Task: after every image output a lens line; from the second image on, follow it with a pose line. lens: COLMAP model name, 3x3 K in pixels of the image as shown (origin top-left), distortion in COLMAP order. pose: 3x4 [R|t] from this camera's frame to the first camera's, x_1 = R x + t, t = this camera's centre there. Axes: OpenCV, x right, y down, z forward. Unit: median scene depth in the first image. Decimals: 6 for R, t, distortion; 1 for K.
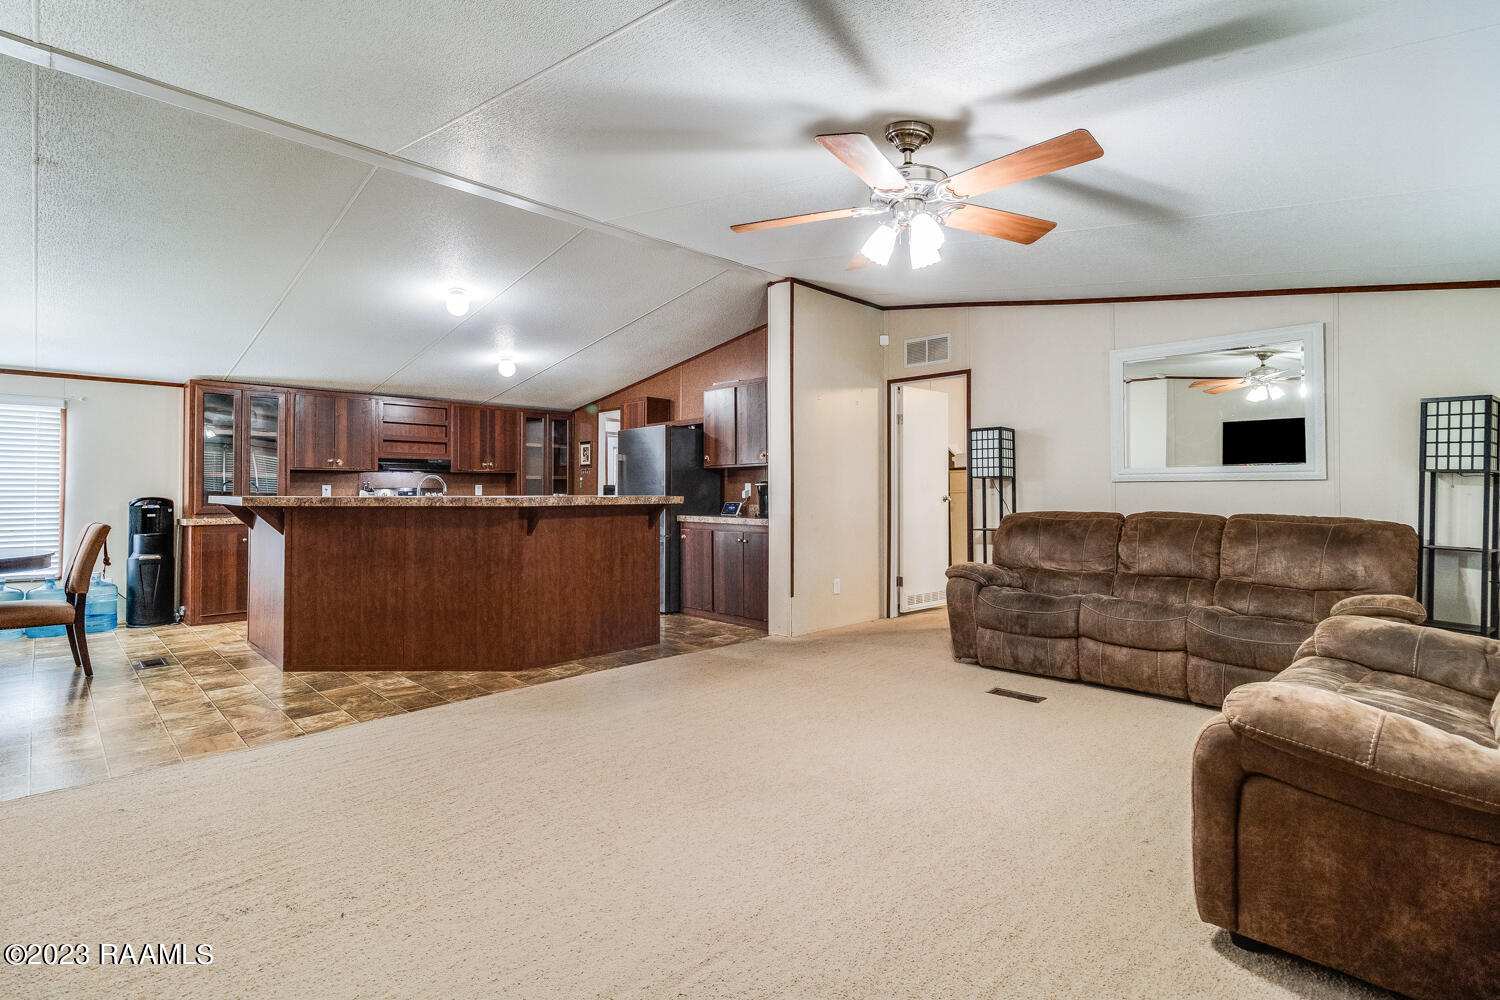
lens RADIAL K [[700.8, 0, 745.3], [0, 700.8, 492.7], [0, 0, 1]] dist [-0.001027, 0.000087]
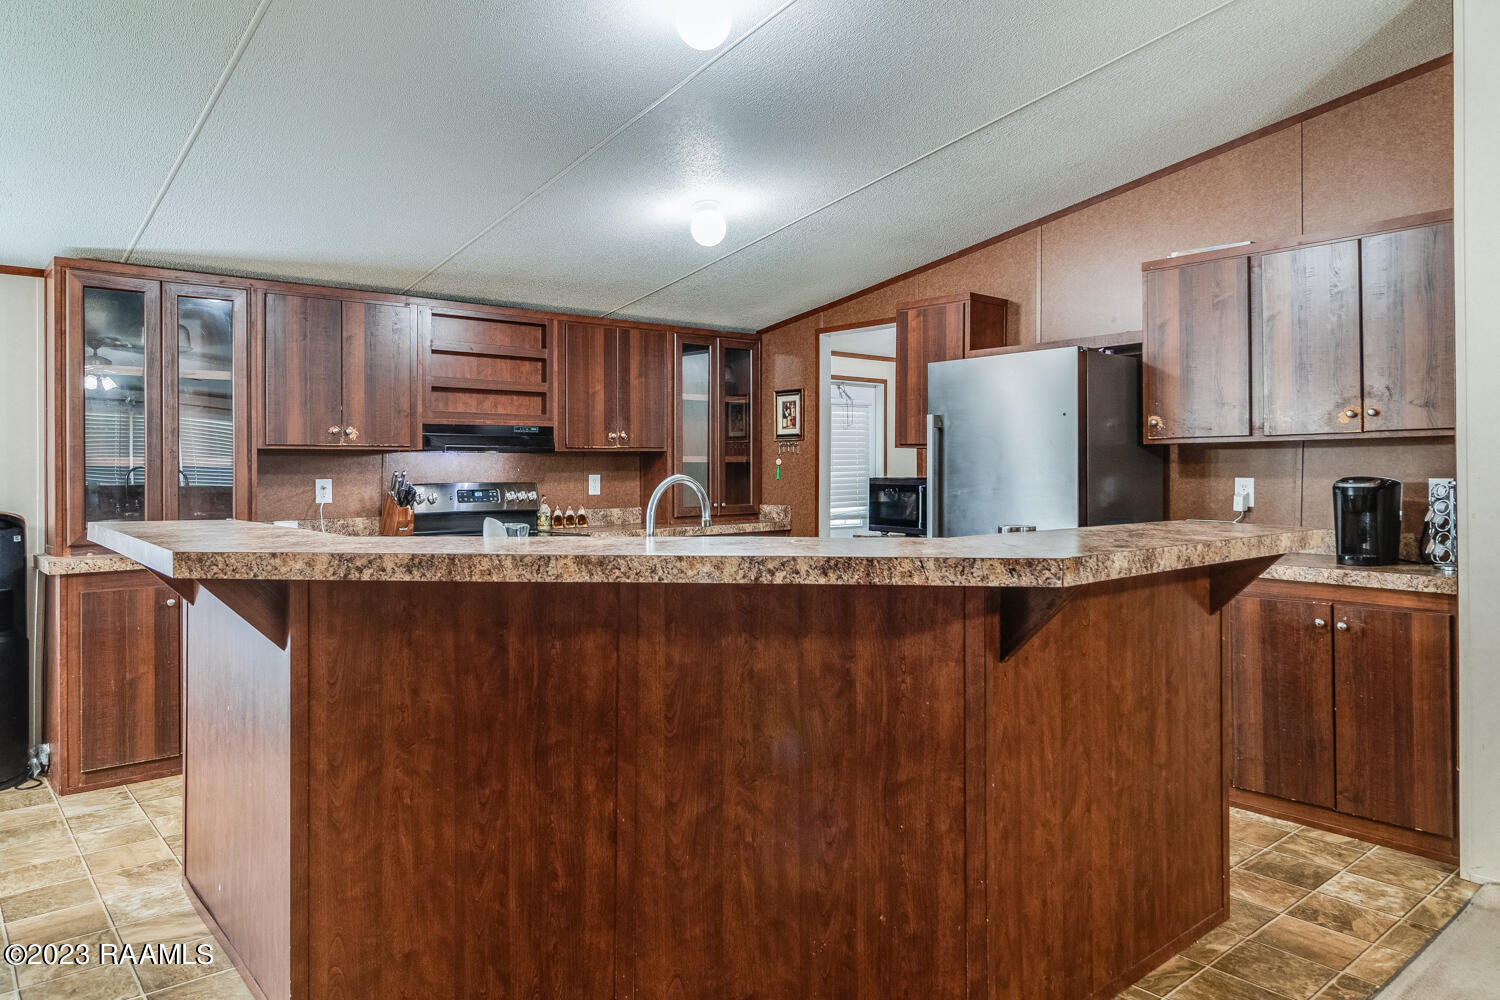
lens RADIAL K [[969.7, 0, 746.4], [0, 969.7, 487.7], [0, 0, 1]] dist [0.004535, 0.001575]
pose [[0.996870, 0.000925, -0.079057, -0.285673], [0.000711, 0.999786, 0.020668, -0.021736], [0.079059, -0.020659, 0.996656, 0.392419]]
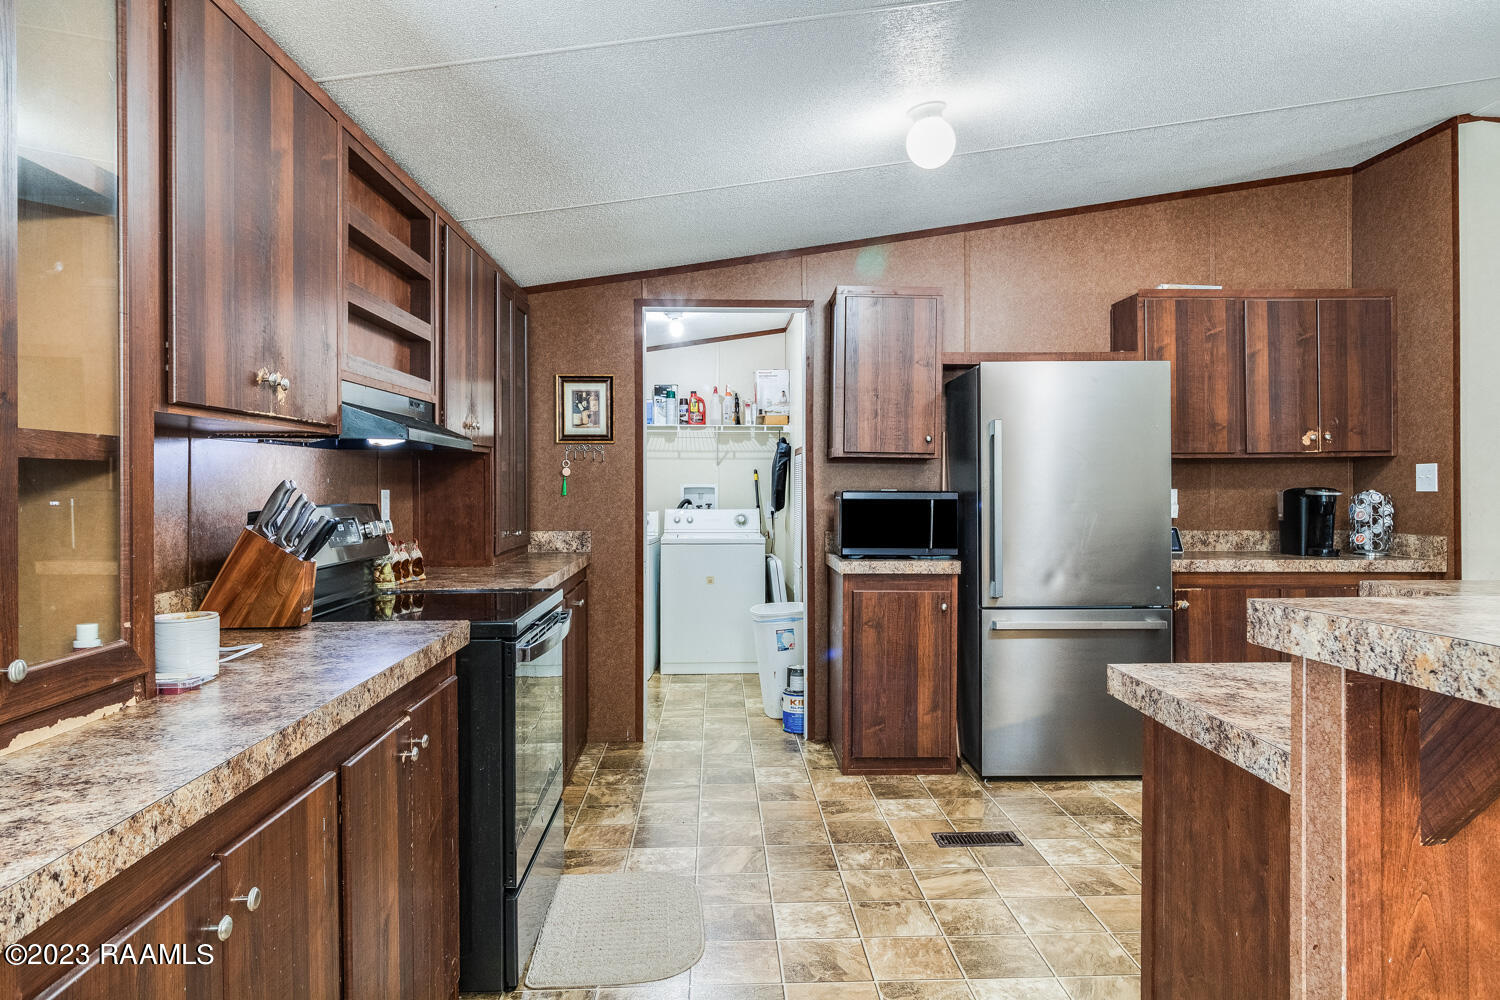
lens RADIAL K [[969.7, 0, 742.1], [0, 969.7, 501.9], [0, 0, 1]] dist [0.004535, 0.001575]
pose [[0.683666, -0.006079, 0.729769, -0.789778], [-0.000775, 0.999959, 0.009056, -0.011382], [-0.729794, -0.006757, 0.683633, 0.806009]]
